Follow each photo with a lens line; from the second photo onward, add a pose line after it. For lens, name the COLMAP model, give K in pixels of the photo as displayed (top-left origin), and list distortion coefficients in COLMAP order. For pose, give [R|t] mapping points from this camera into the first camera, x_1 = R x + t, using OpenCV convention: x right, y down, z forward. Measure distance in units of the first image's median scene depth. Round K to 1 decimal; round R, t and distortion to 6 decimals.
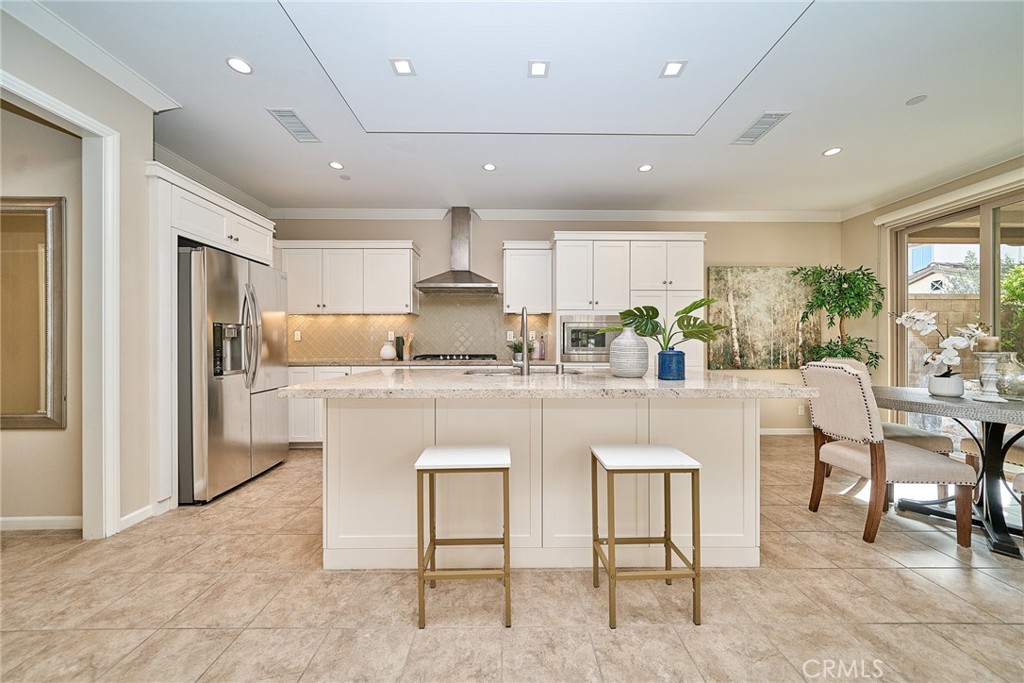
lens RADIAL K [[345.4, 0, 512.6], [0, 345.4, 344.6], [0, 0, 1]] dist [-0.002641, 0.000120]
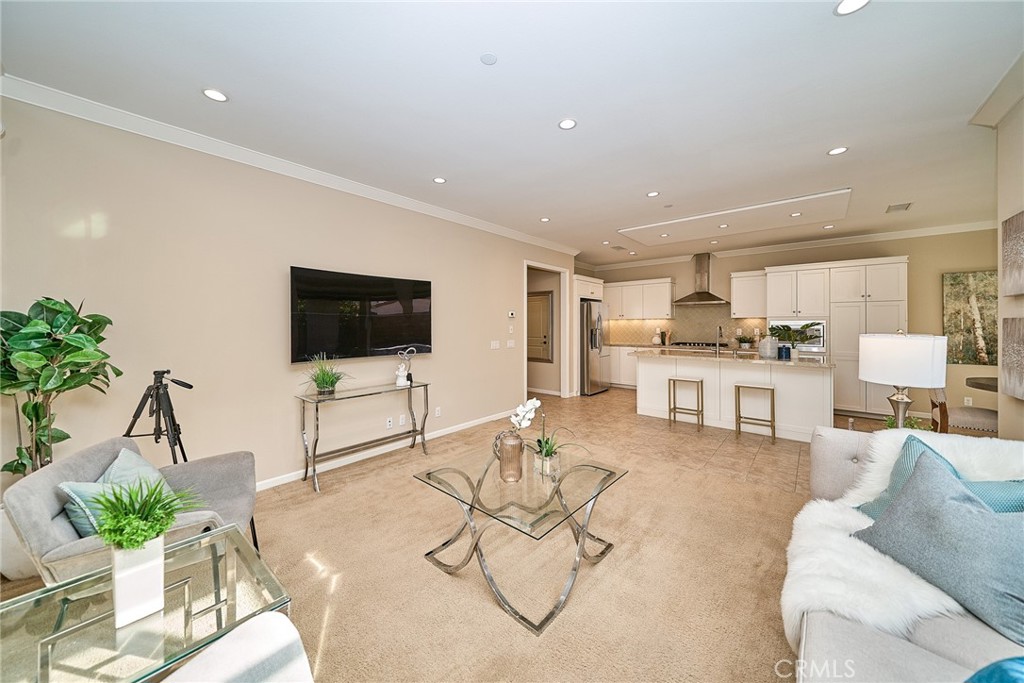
lens RADIAL K [[345.4, 0, 509.4], [0, 345.4, 325.0], [0, 0, 1]] dist [-0.002641, 0.000120]
pose [[0.741433, -0.001630, -0.671025, 0.278755], [-0.002376, 0.999984, -0.005055, -0.047763], [0.671023, 0.005342, 0.741418, -0.851235]]
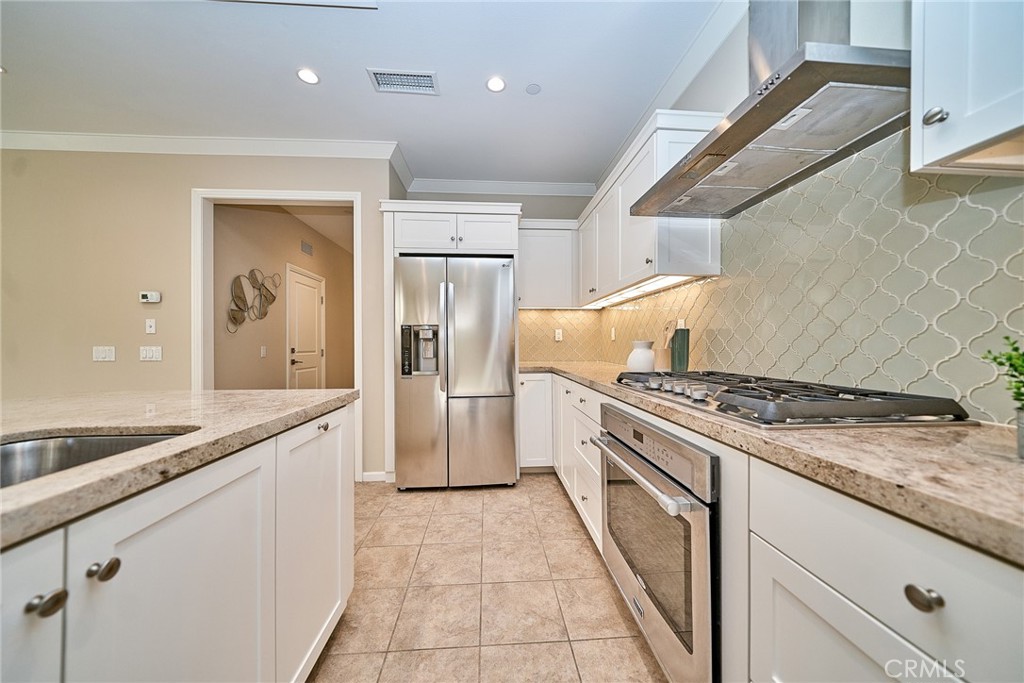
lens RADIAL K [[345.4, 0, 502.4], [0, 345.4, 344.2], [0, 0, 1]] dist [-0.002641, 0.000120]
pose [[0.053999, 0.002713, -0.998537, 0.135292], [-0.001747, 0.999995, 0.002622, -0.004868], [0.998539, 0.001603, 0.054003, 0.762829]]
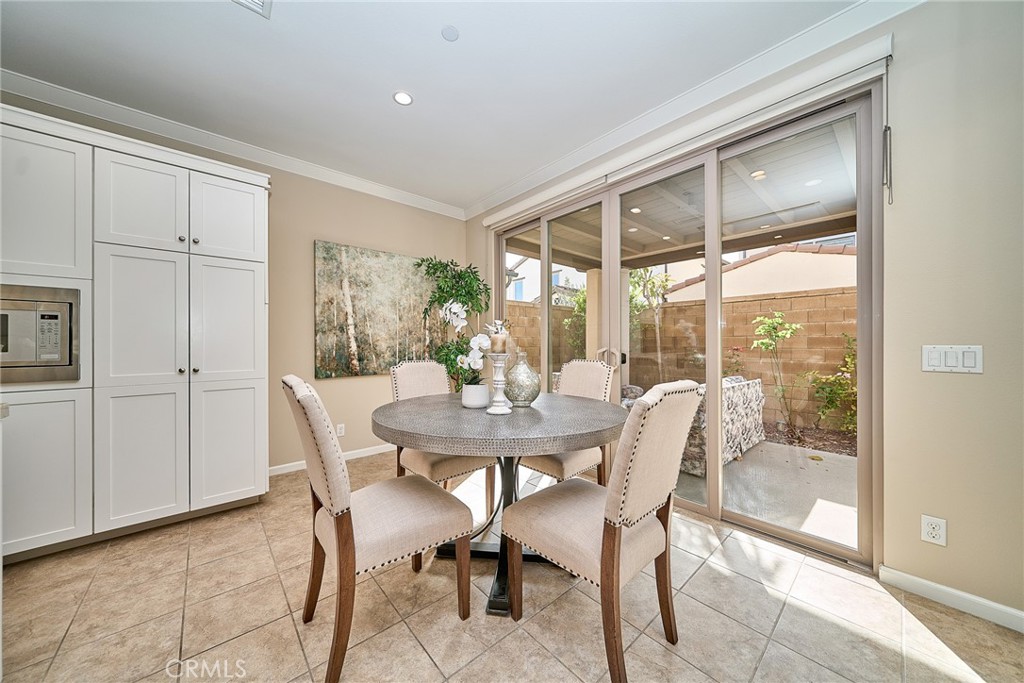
lens RADIAL K [[345.4, 0, 516.3], [0, 345.4, 342.9], [0, 0, 1]] dist [-0.002641, 0.000120]
pose [[0.747601, -0.000618, 0.664148, 0.417487], [0.004674, 0.999980, -0.004332, 0.000314], [-0.664132, 0.006343, 0.747588, 0.169083]]
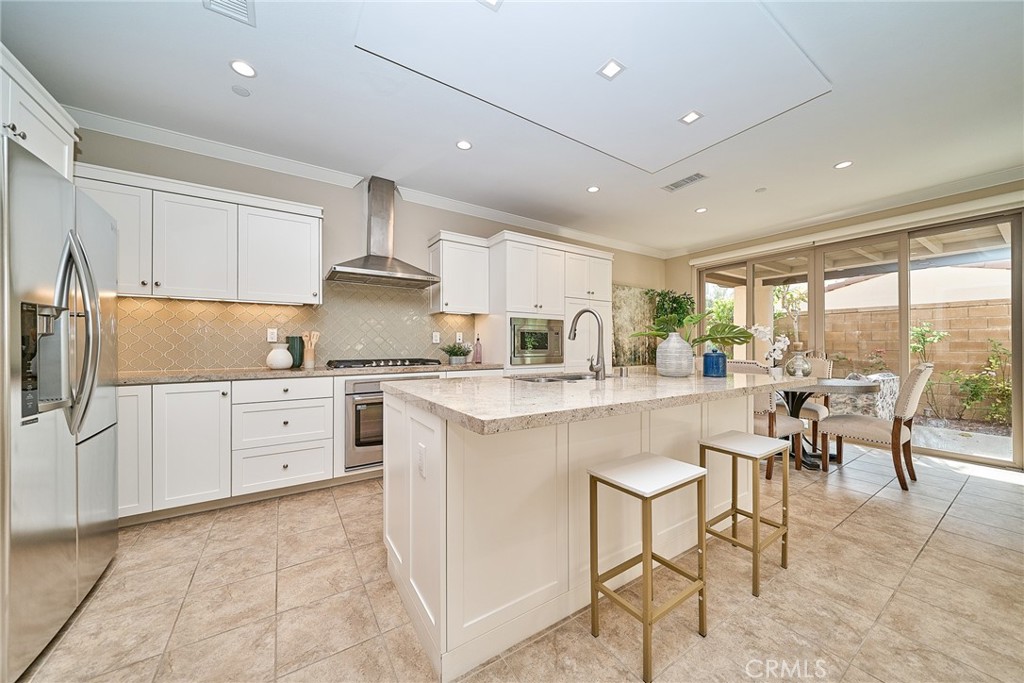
lens RADIAL K [[345.4, 0, 509.5], [0, 345.4, 344.7], [0, 0, 1]] dist [-0.002641, 0.000120]
pose [[0.847588, 0.002085, 0.530651, -0.337081], [0.000412, 0.999989, -0.004587, -0.002318], [-0.530655, 0.004107, 0.847578, 0.153902]]
